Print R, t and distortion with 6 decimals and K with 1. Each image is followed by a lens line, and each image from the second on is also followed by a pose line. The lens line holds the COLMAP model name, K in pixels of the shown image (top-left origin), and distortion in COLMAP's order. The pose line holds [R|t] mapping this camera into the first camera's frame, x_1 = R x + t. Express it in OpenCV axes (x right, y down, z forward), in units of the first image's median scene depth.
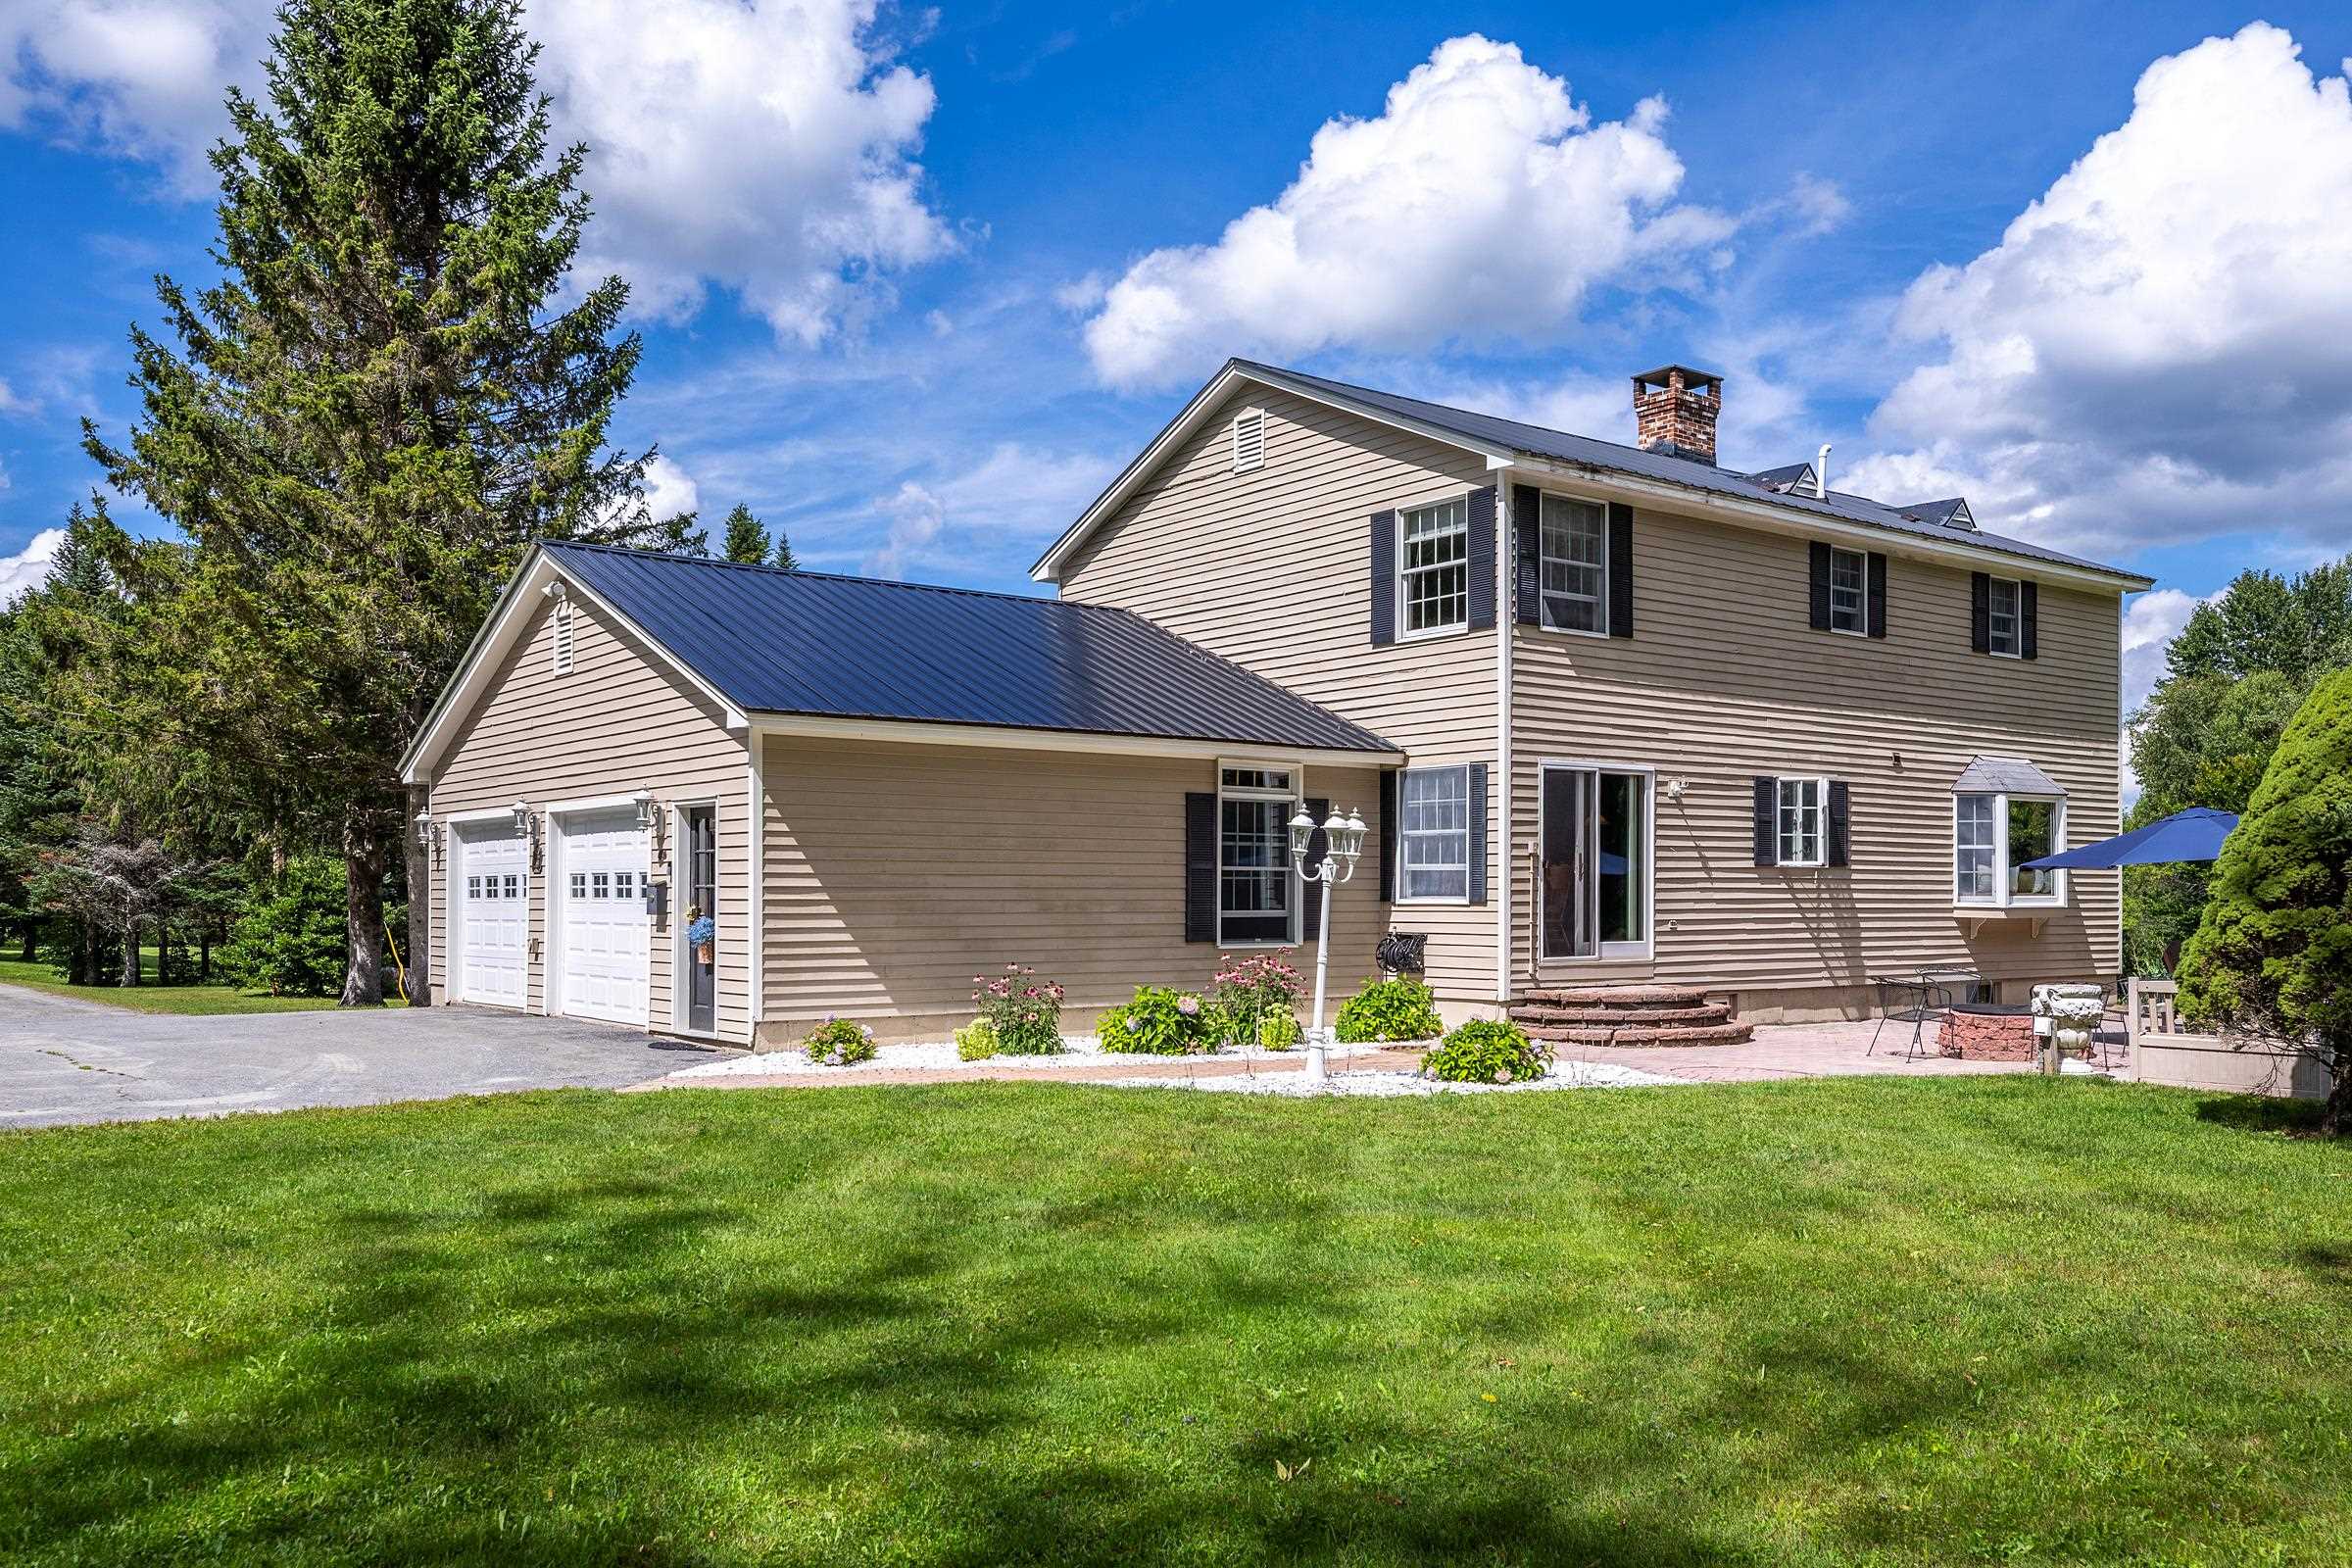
lens RADIAL K [[1927.6, 0, 1145.7], [0, 1927.6, 900.9], [0, 0, 1]] dist [0.017300, 0.003694]
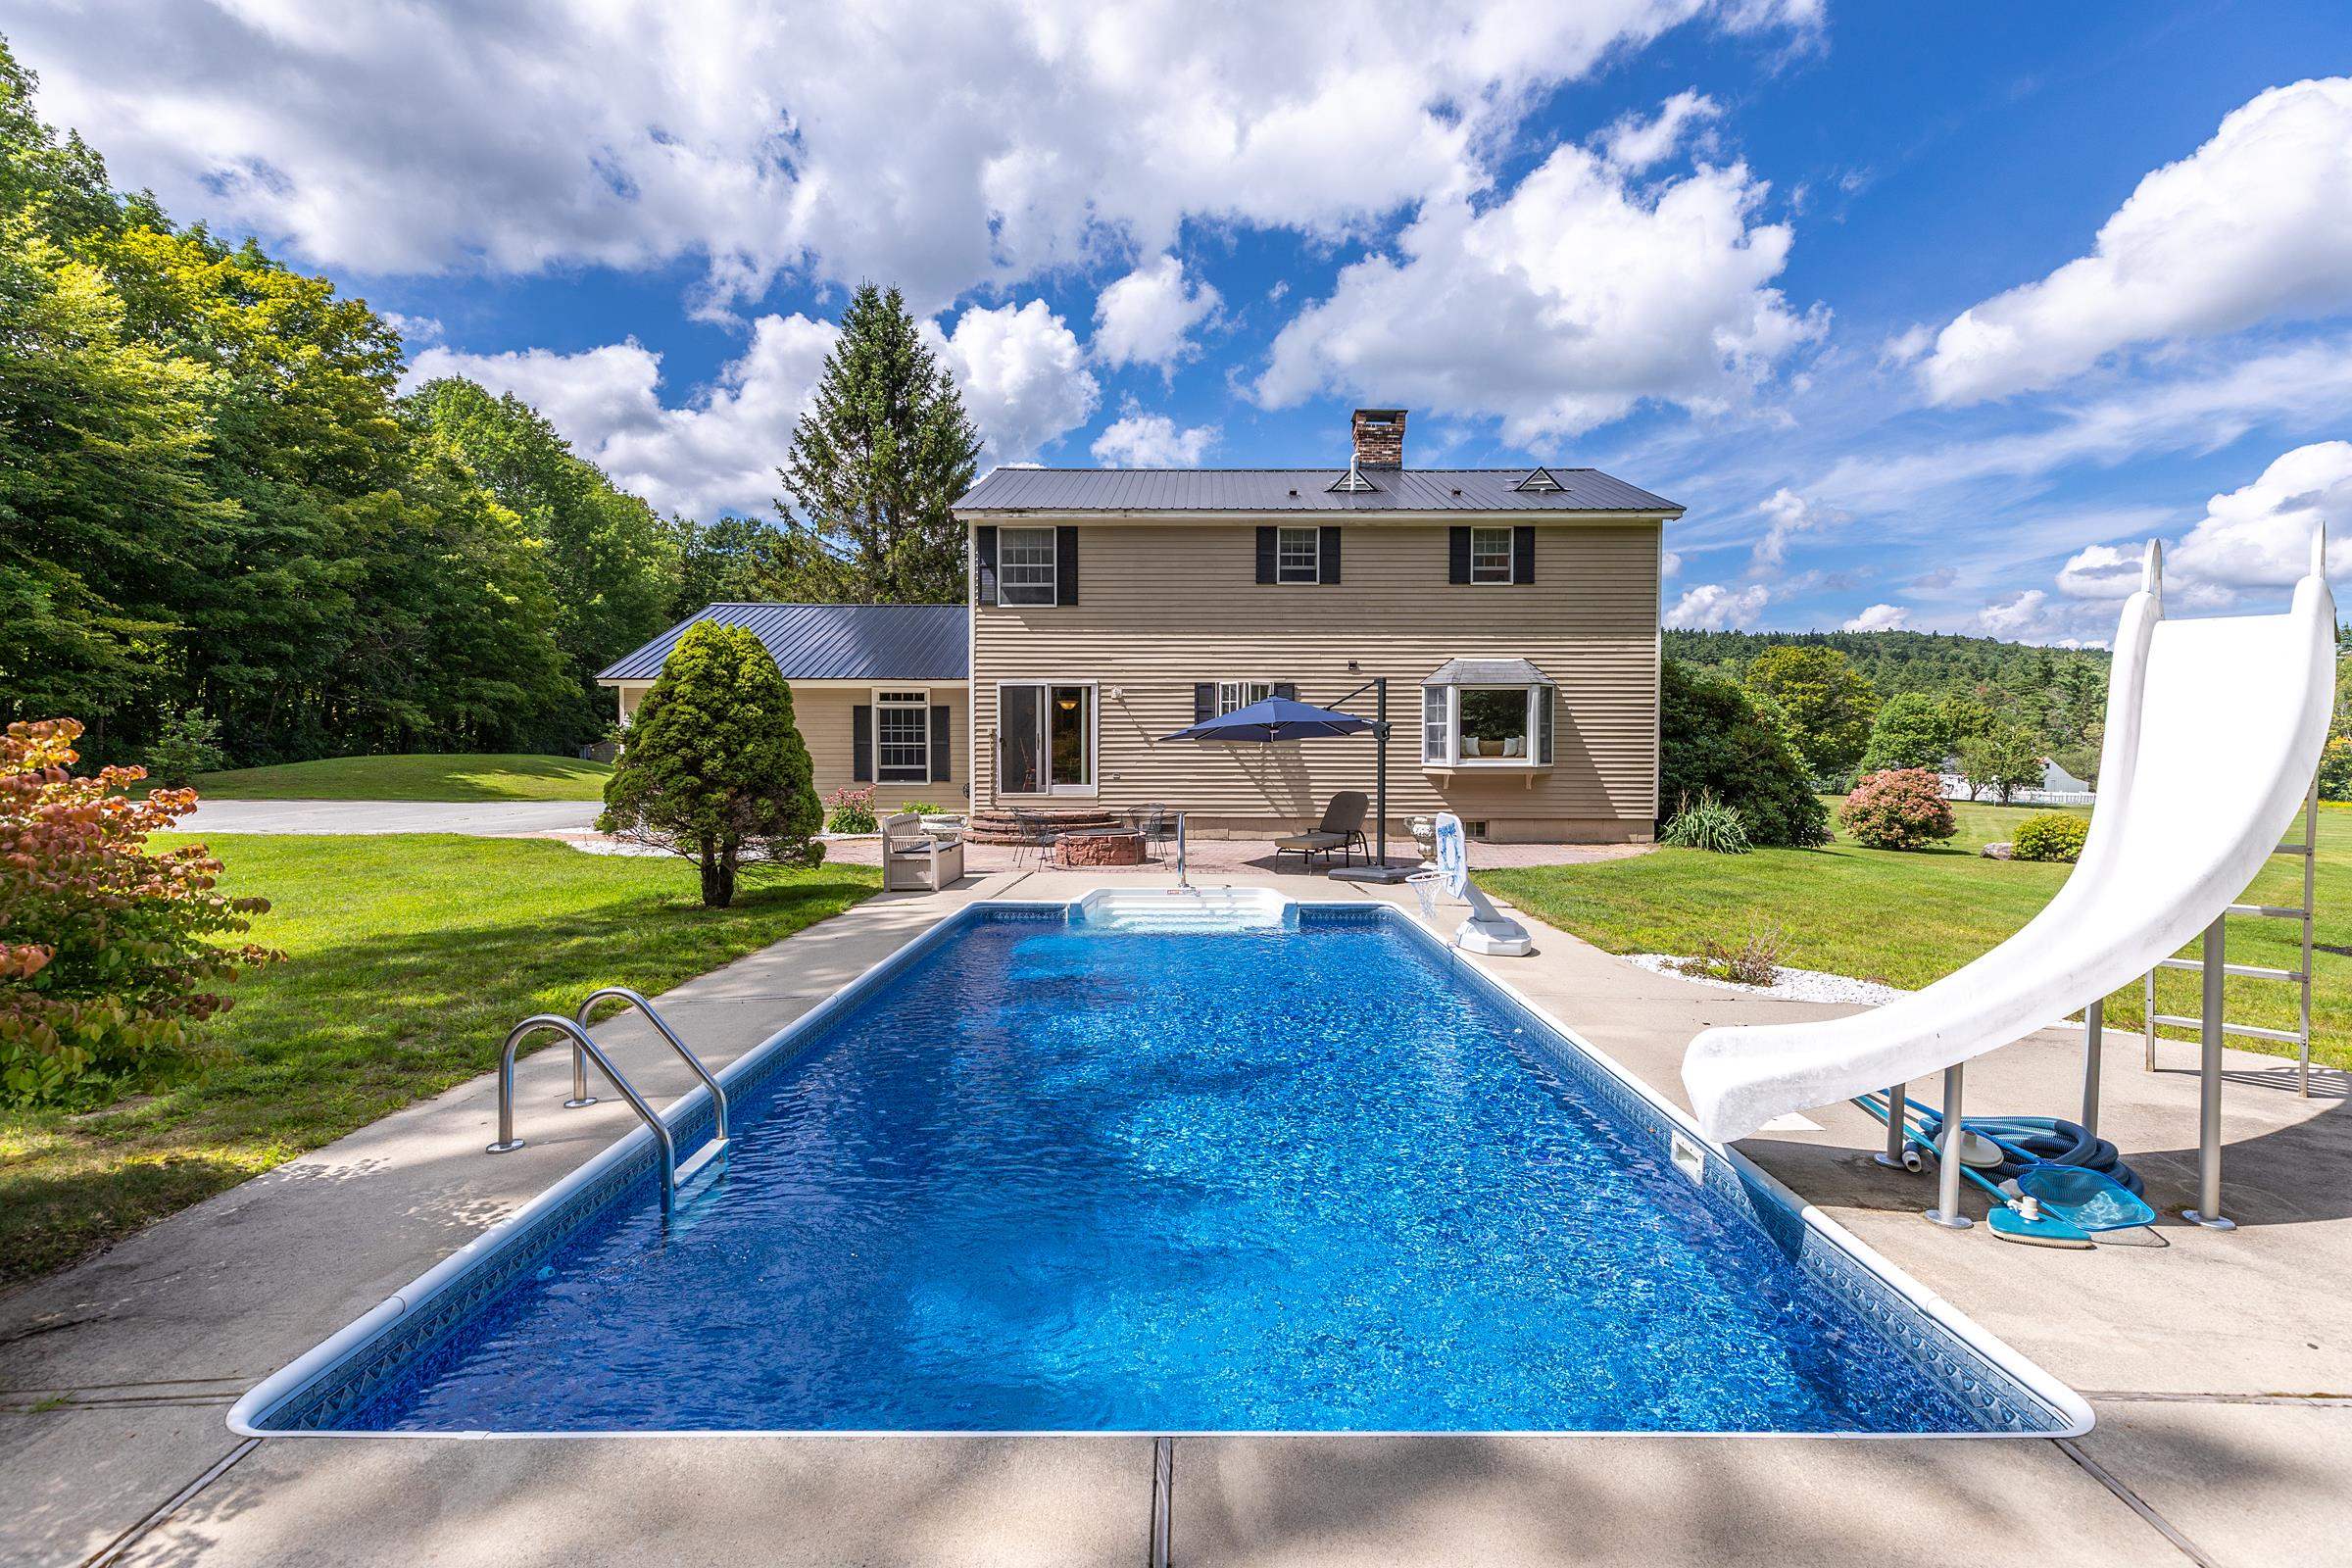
lens RADIAL K [[1075.1, 0, 1177.1], [0, 1075.1, 788.8], [0, 0, 1]] dist [-0.003986, -0.000617]
pose [[0.790906, 0.018442, -0.611660, 0.805060], [-0.001641, 0.999606, 0.028016, -0.002026], [0.611936, -0.021154, 0.790624, 0.276661]]
